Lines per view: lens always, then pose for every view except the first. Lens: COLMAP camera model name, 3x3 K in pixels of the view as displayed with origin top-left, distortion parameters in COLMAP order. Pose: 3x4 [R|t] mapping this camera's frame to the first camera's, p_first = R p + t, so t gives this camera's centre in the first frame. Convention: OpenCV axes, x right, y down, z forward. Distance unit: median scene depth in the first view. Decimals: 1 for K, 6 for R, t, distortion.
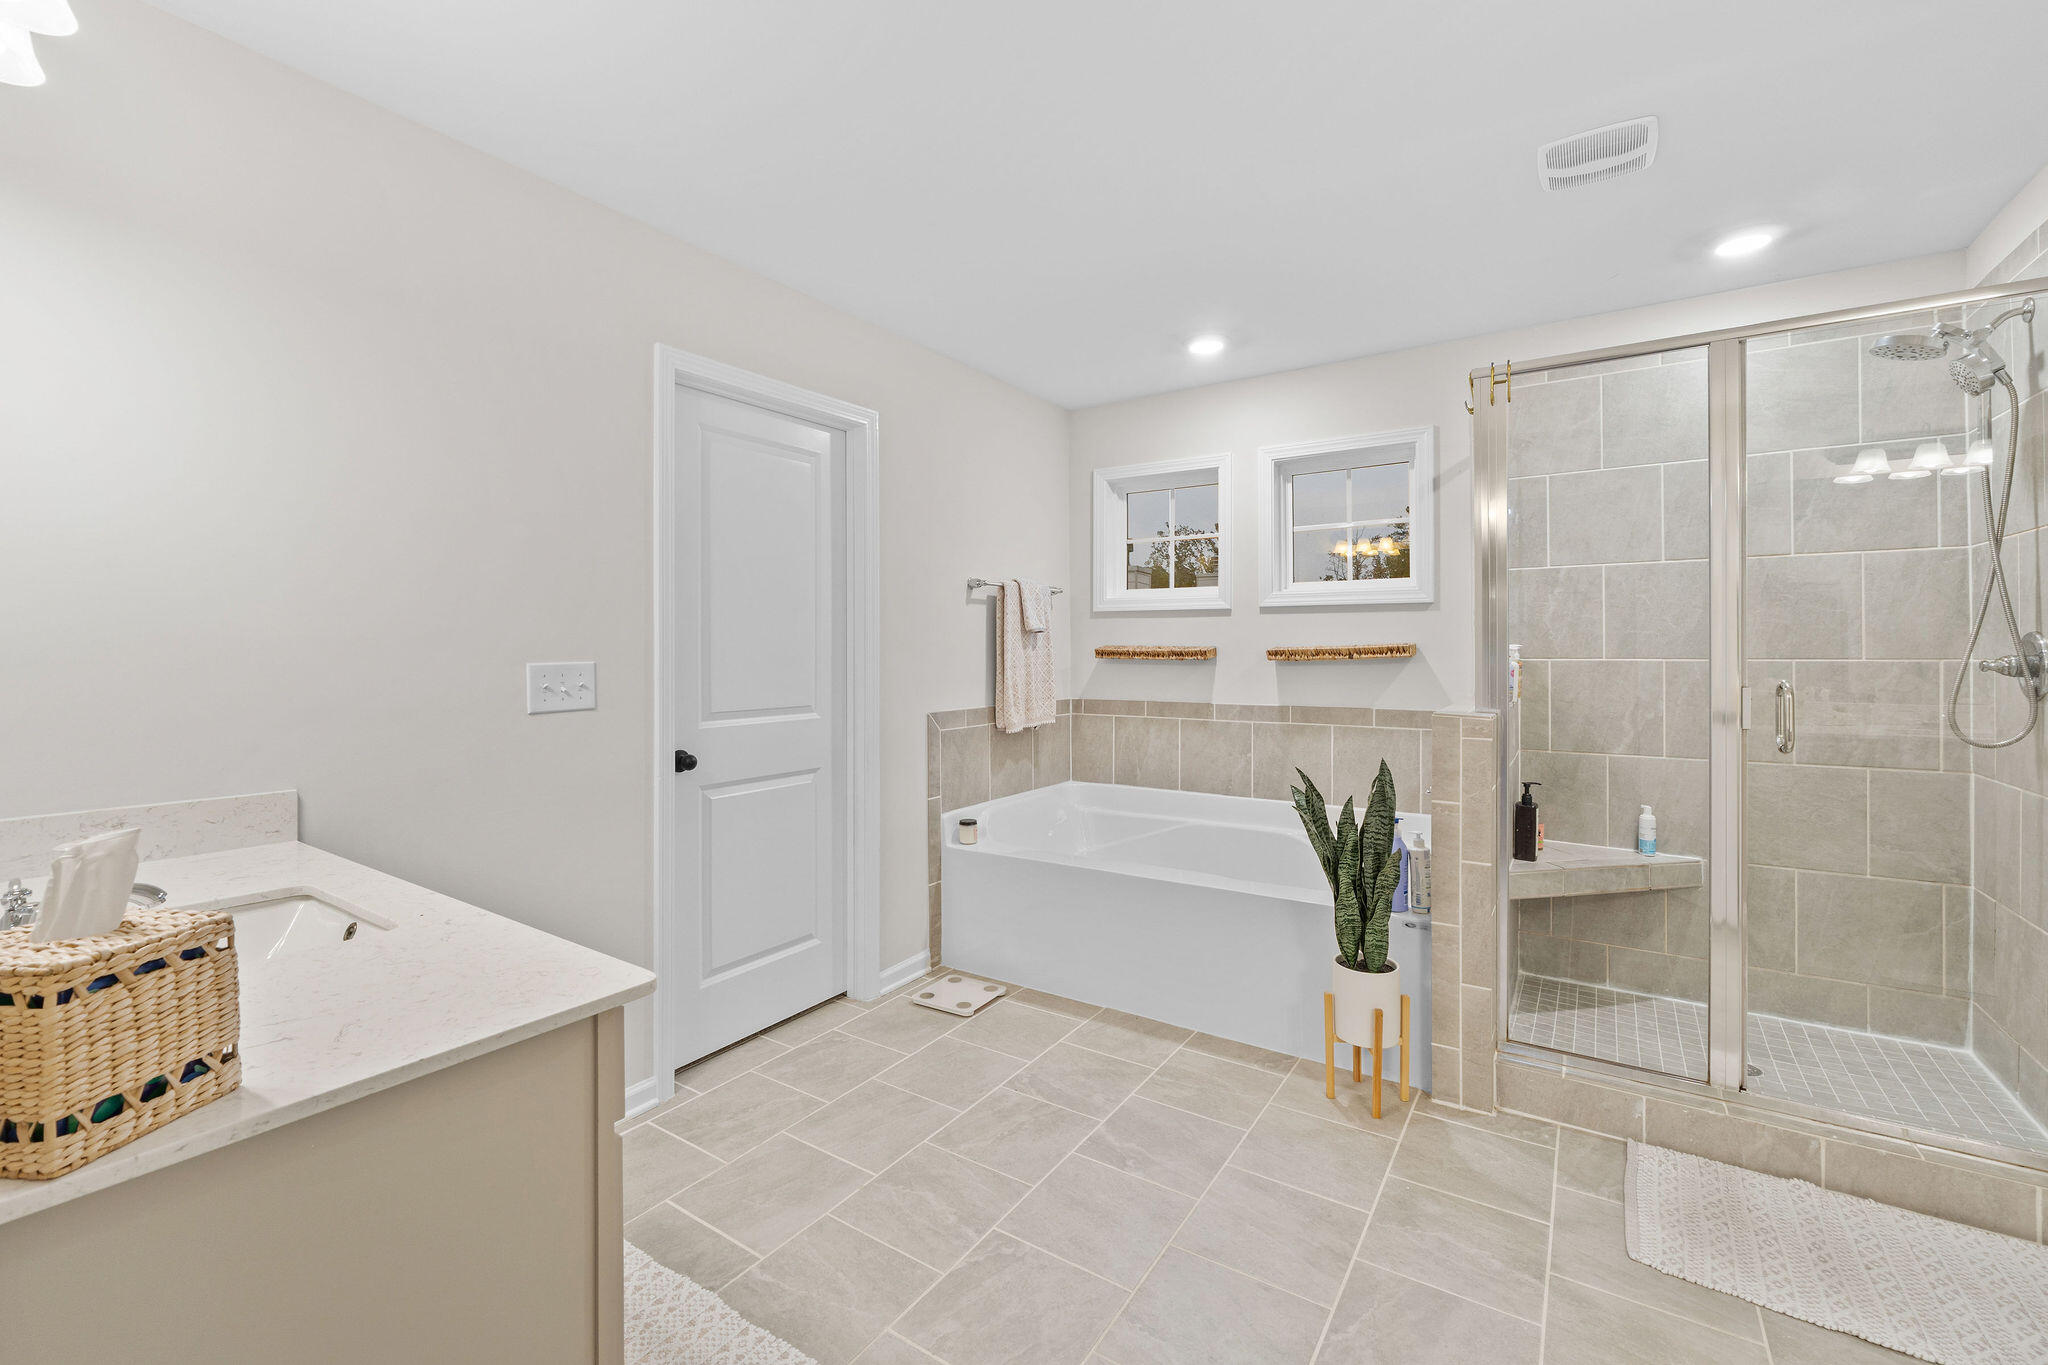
lens RADIAL K [[863.6, 0, 1022.2], [0, 863.6, 649.6], [0, 0, 1]] dist [-0.000790, -0.000140]
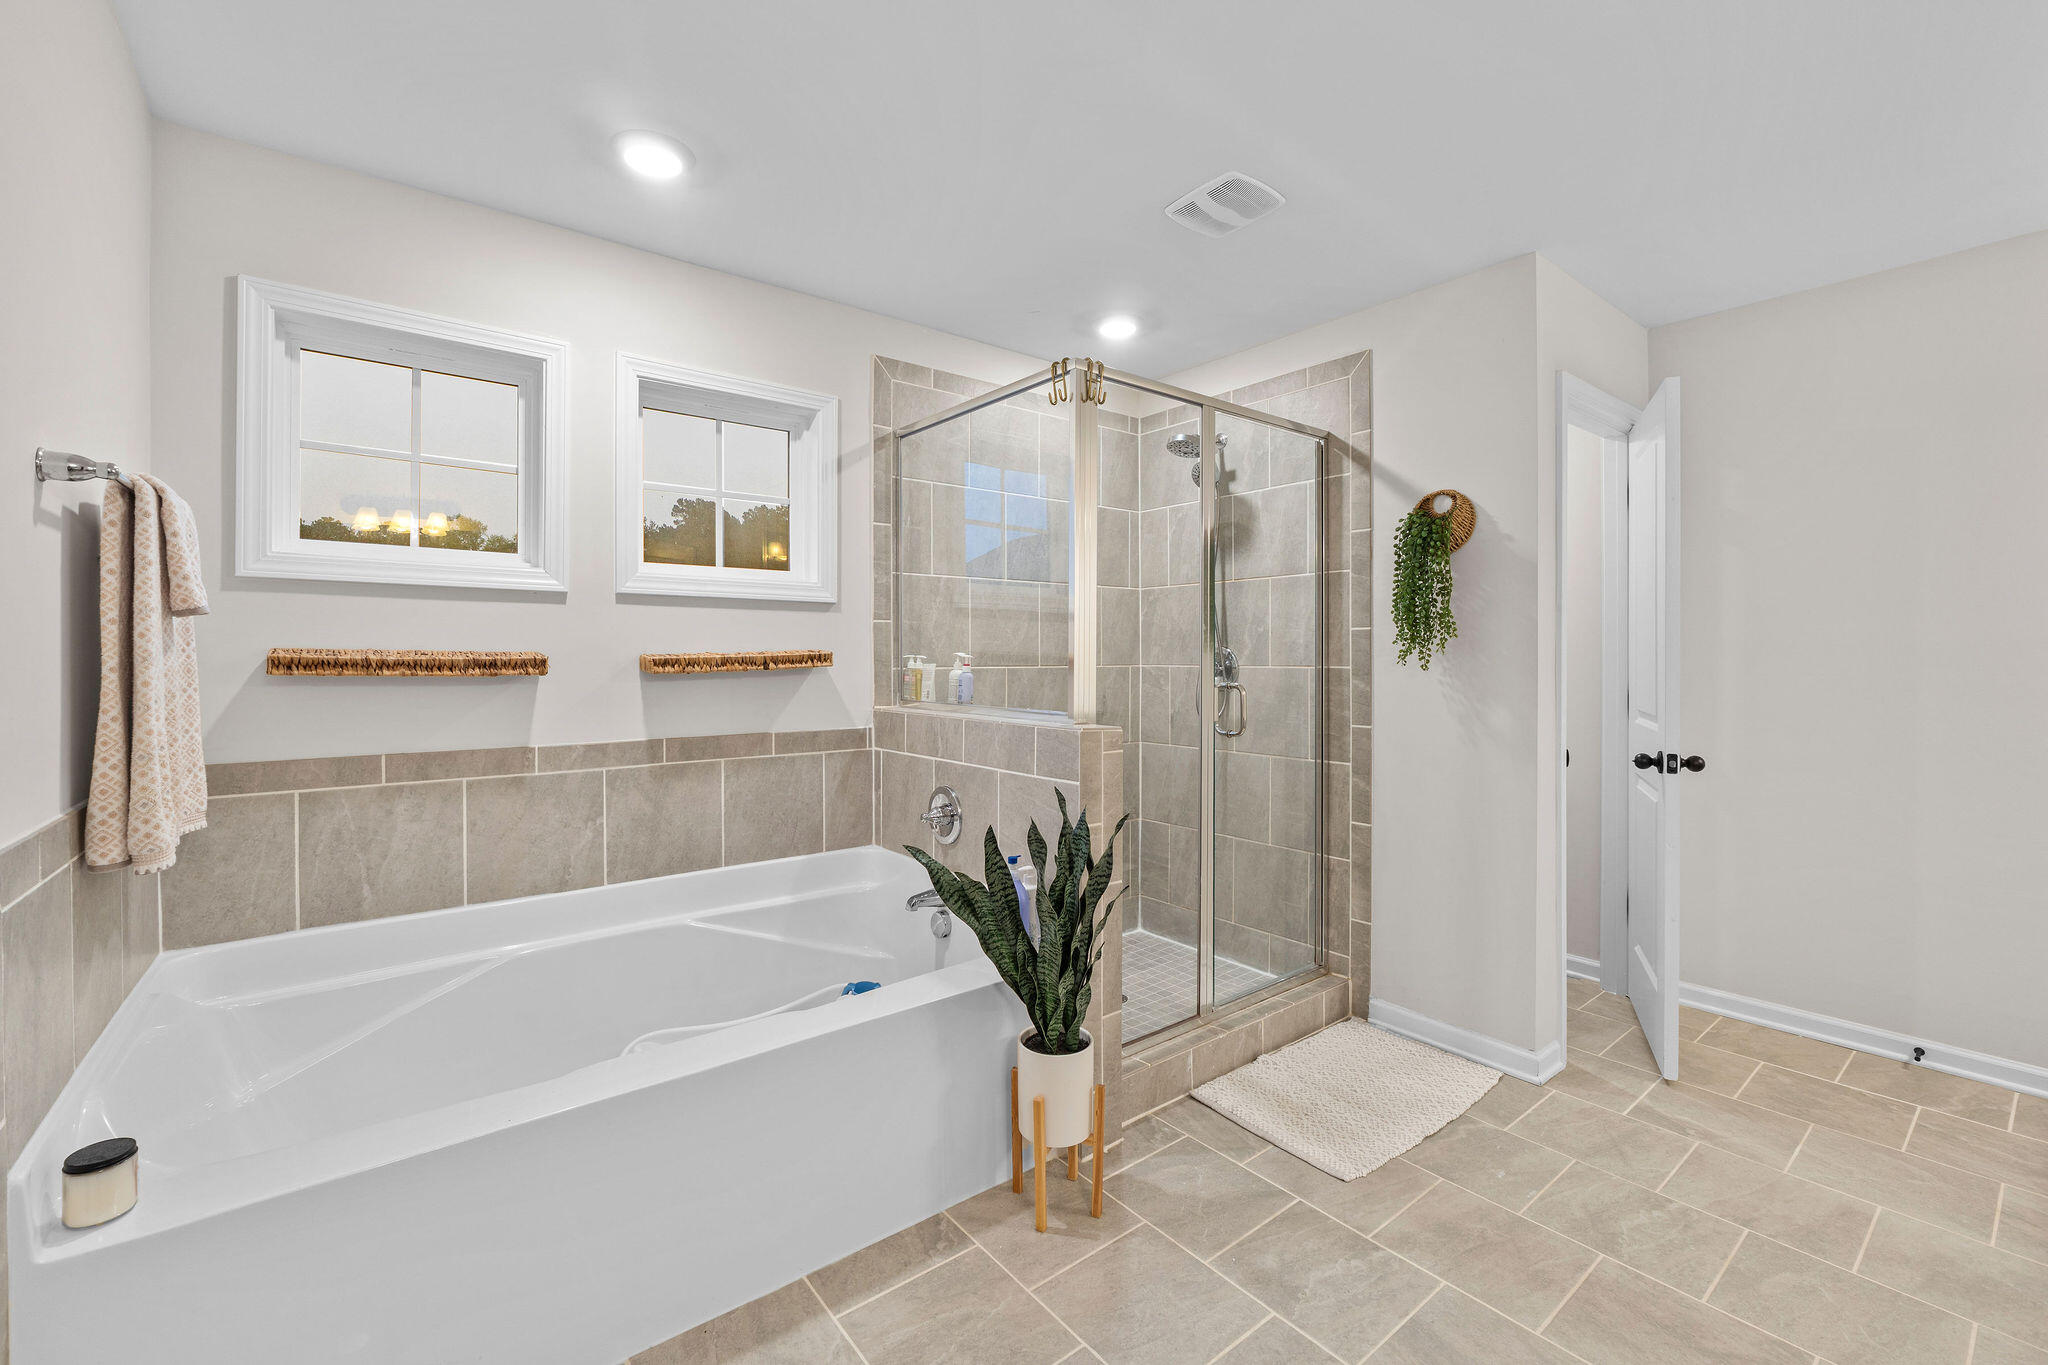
lens RADIAL K [[850.8, 0, 1023.0], [0, 850.8, 662.1], [0, 0, 1]] dist [-0.013115, -0.000179]
pose [[0.314505, -0.002444, 0.949253, -0.248229], [0.000221, 0.999997, 0.002502, 0.001958], [-0.949256, -0.000577, 0.314505, 0.516220]]
